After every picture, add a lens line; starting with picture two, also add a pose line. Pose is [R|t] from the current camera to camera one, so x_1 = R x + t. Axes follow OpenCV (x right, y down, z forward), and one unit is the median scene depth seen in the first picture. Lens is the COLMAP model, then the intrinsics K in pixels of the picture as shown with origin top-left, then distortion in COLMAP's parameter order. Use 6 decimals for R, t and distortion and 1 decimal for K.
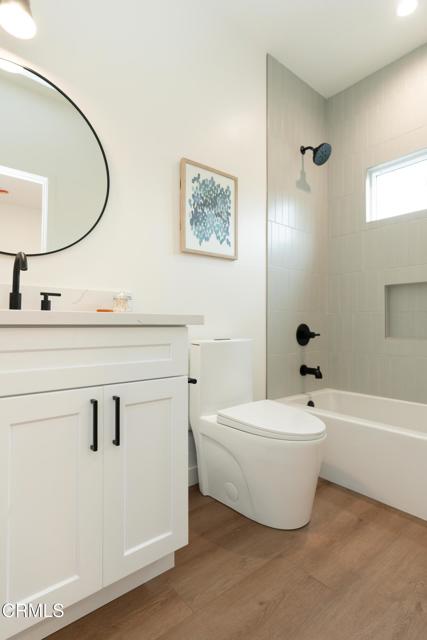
lens RADIAL K [[328.1, 0, 213.5], [0, 328.1, 320.0], [0, 0, 1]] dist [0.000478, 0.000539]
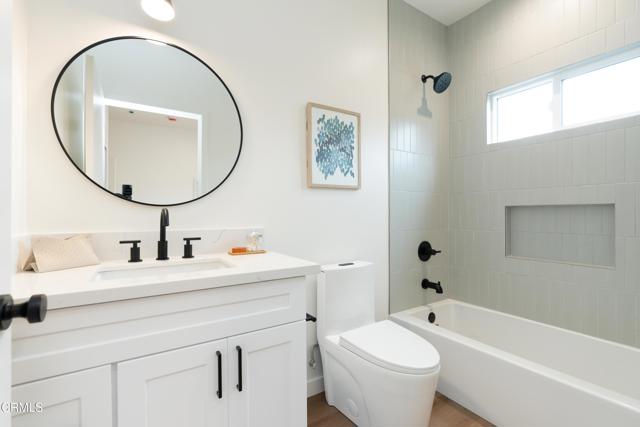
lens RADIAL K [[283.2, 0, 320.0], [0, 283.2, 213.5], [0, 0, 1]] dist [-0.003751, -0.000210]
pose [[0.992607, -0.008188, -0.121099, 0.053240], [0.010943, 0.999696, 0.022101, -0.126584], [0.120881, -0.023263, 0.992394, 0.039142]]
